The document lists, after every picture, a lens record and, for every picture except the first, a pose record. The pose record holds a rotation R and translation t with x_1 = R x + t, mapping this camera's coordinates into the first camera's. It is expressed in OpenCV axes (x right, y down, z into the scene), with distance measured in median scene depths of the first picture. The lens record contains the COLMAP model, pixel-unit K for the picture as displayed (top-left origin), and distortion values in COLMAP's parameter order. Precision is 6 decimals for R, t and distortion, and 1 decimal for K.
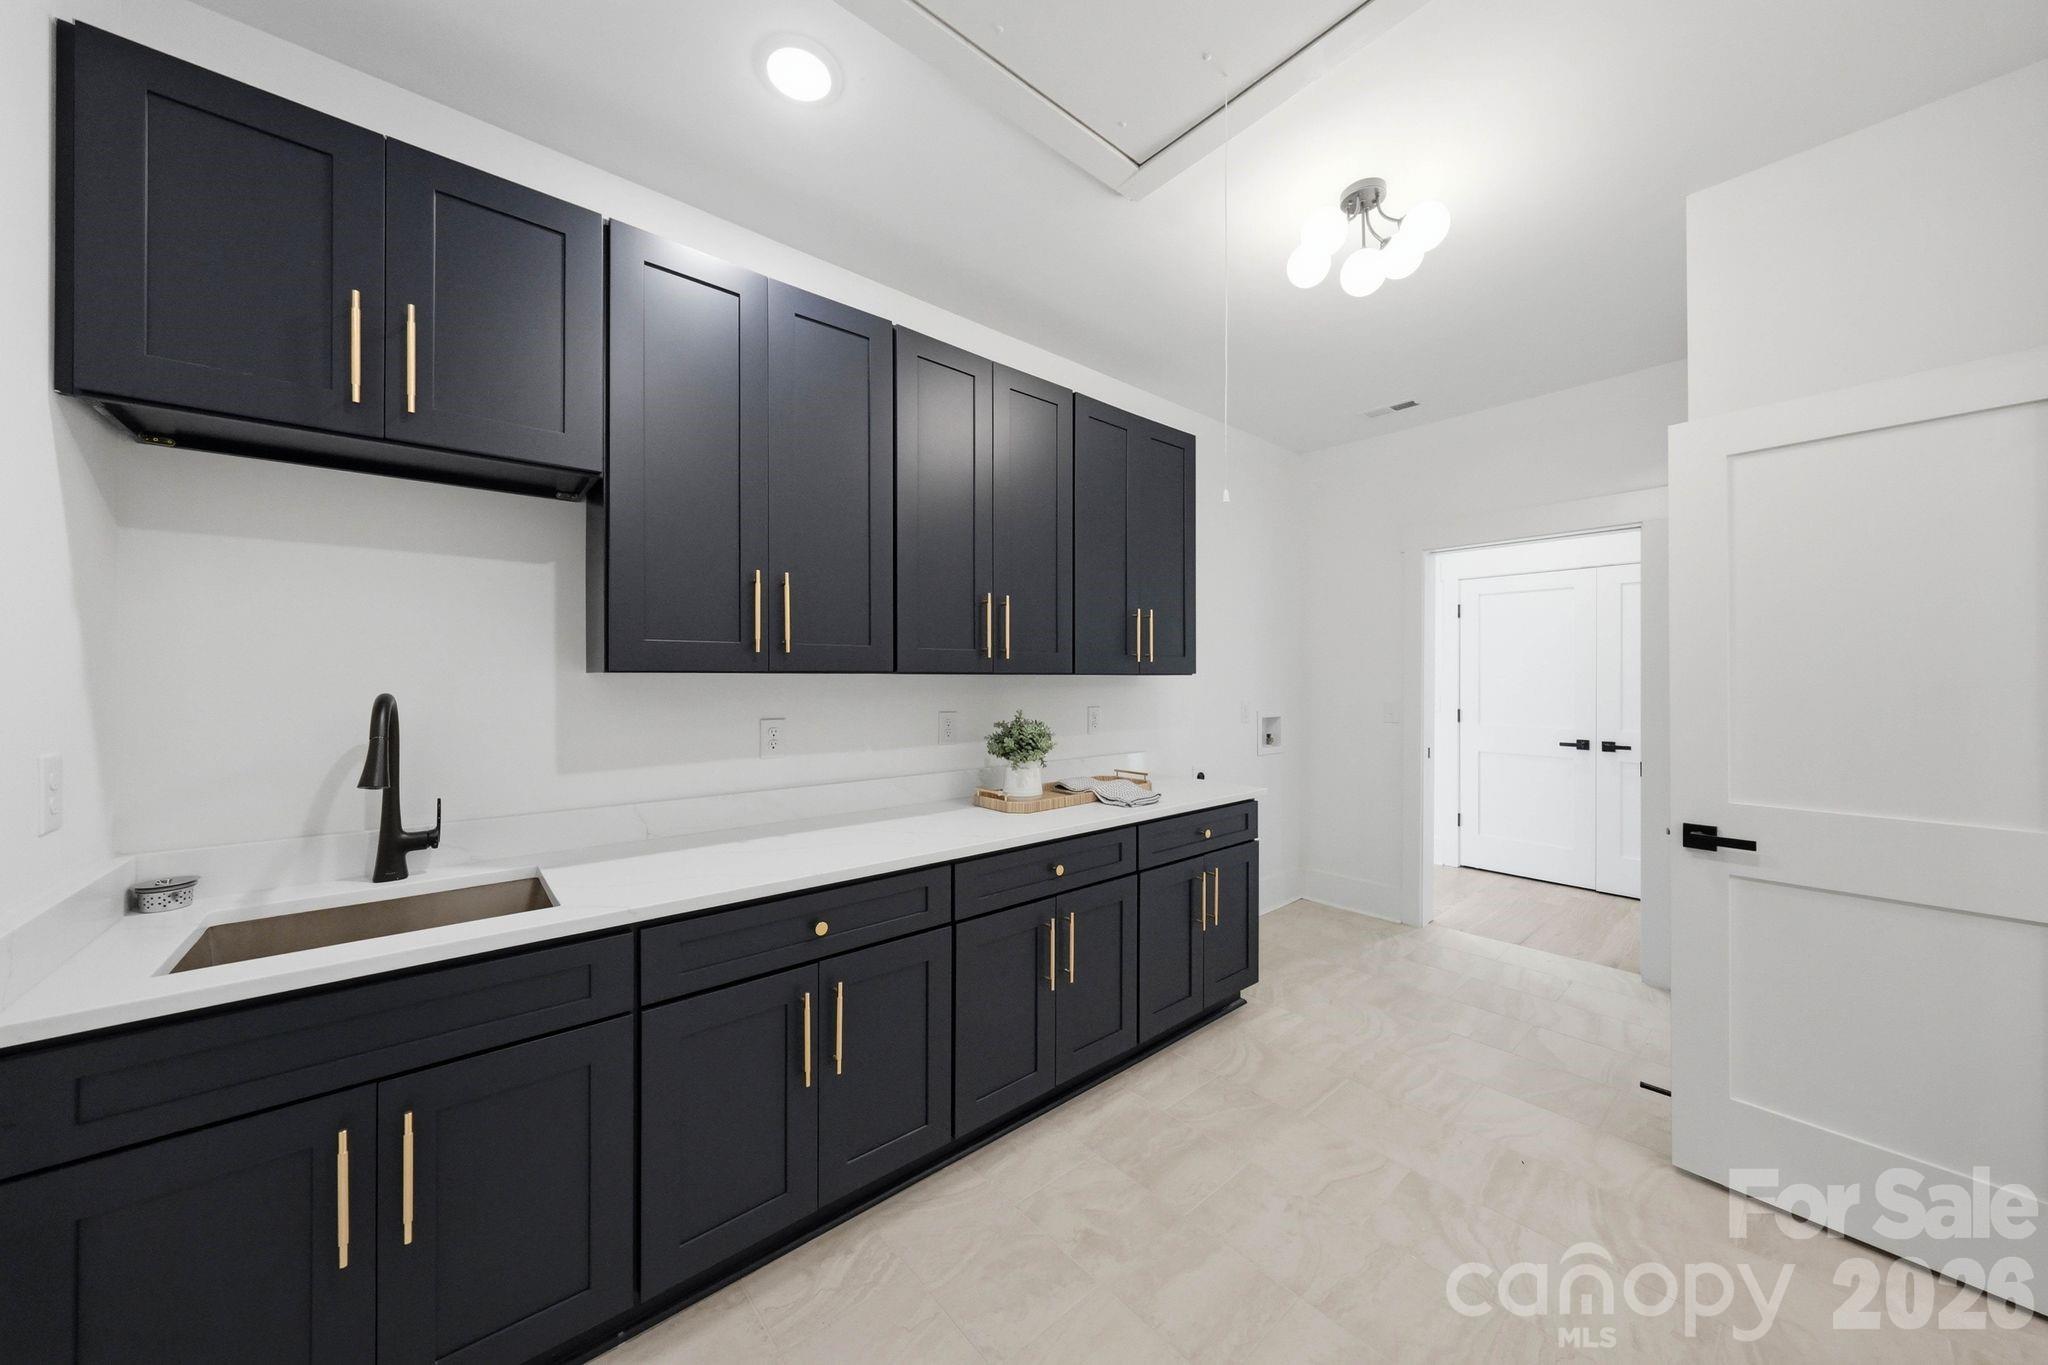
lens RADIAL K [[831.5, 0, 951.0], [0, 831.5, 681.4], [0, 0, 1]] dist [-0.002224, -0.000259]
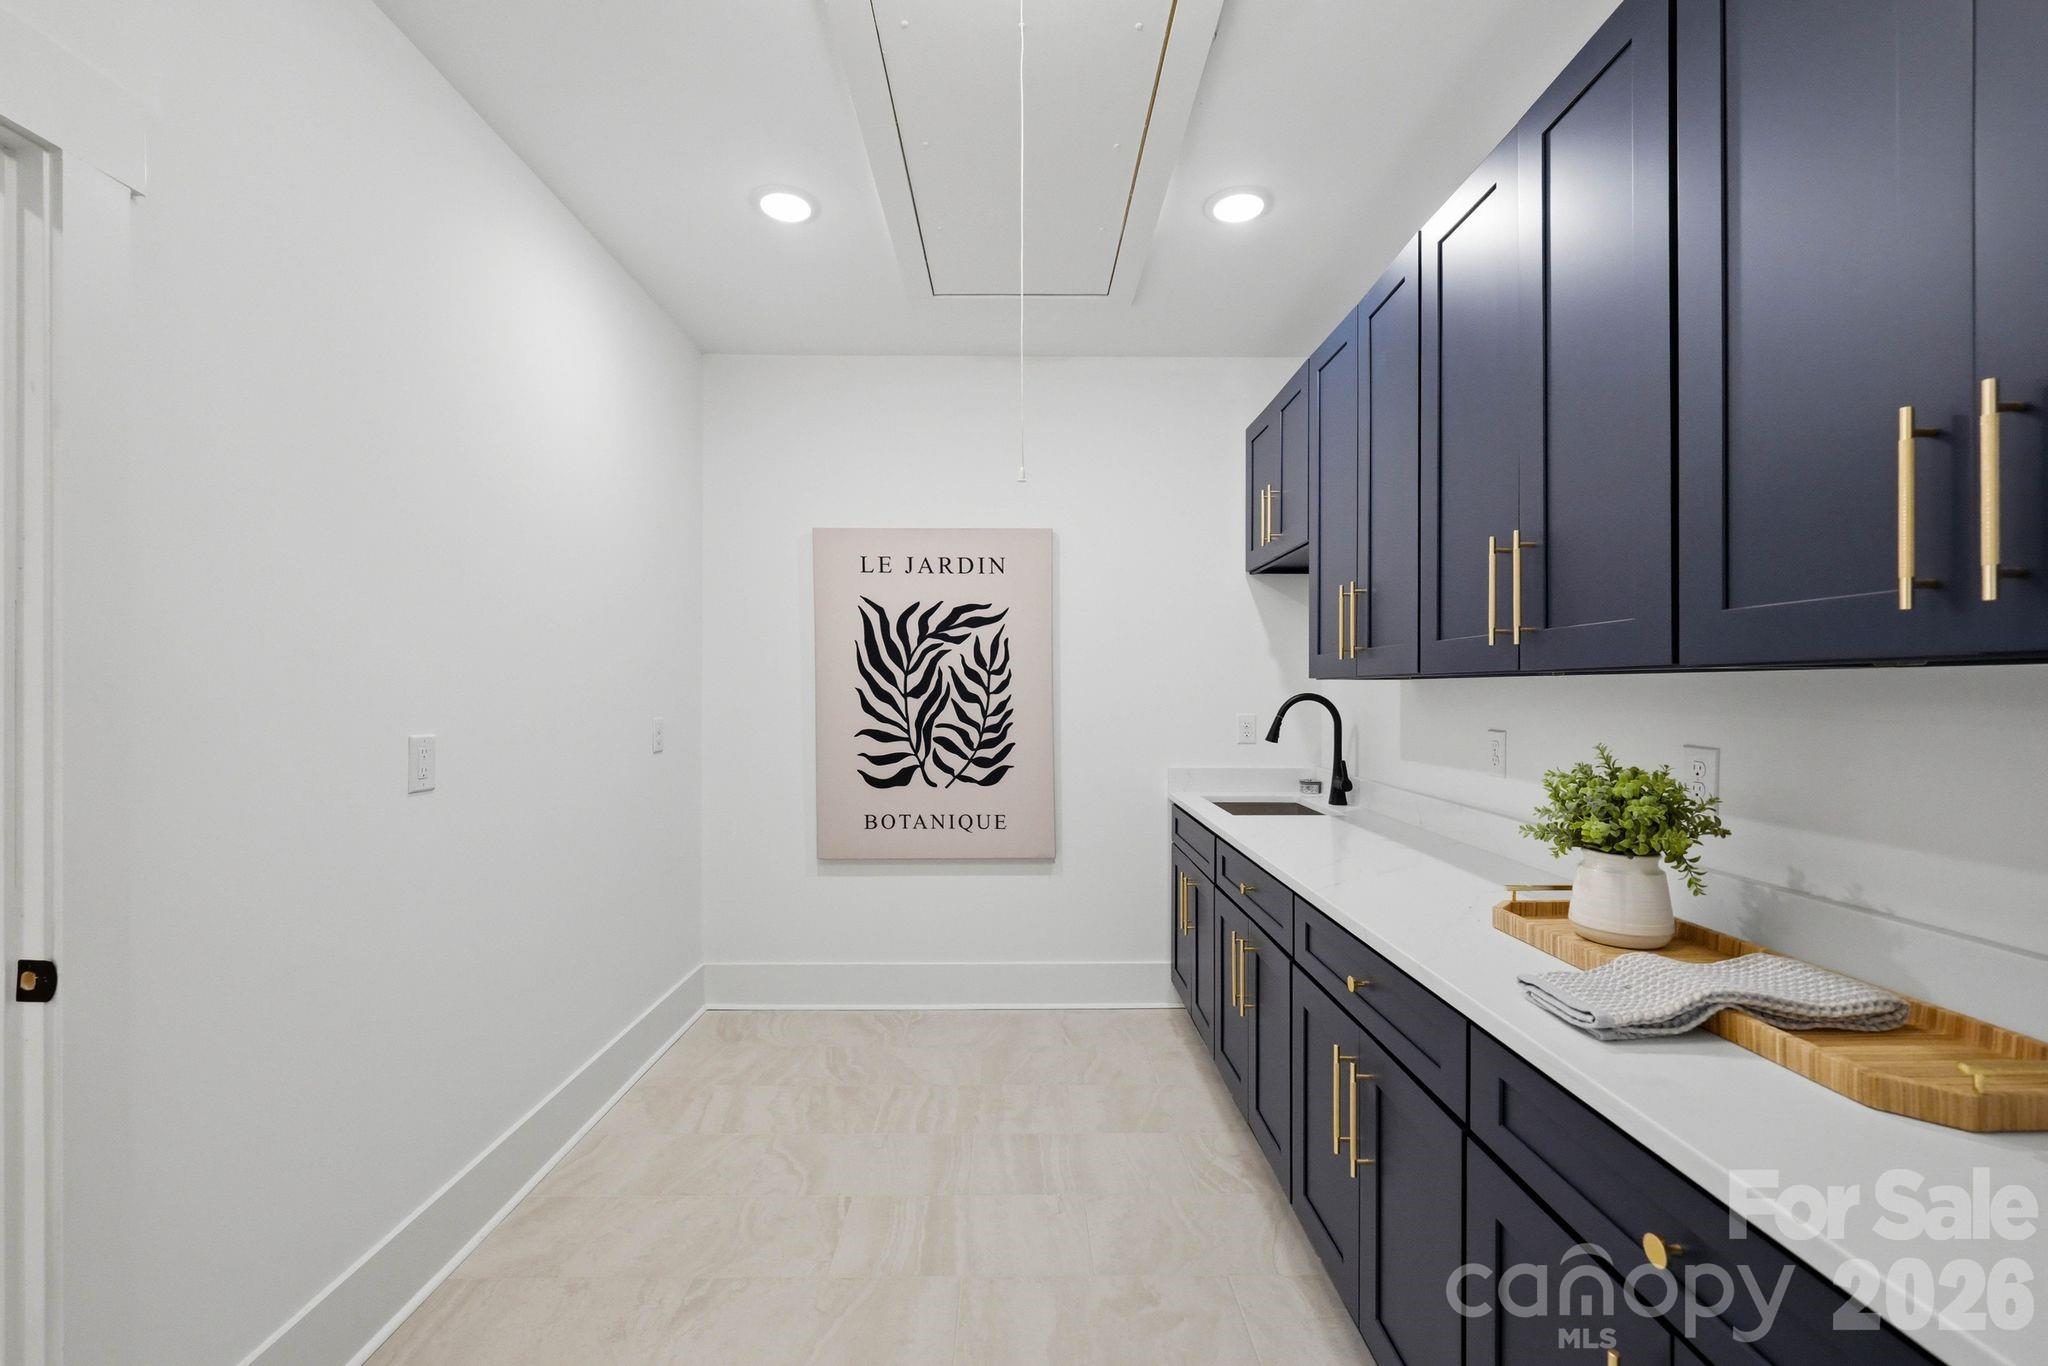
lens RADIAL K [[877.7, 0, 1019.5], [0, 877.7, 677.5], [0, 0, 1]] dist [-0.000341, -0.000021]
pose [[-0.665220, -0.008769, -0.746596, 0.898355], [0.003932, 0.999876, -0.015247, 0.004814], [0.746637, -0.013078, -0.665103, 1.414034]]
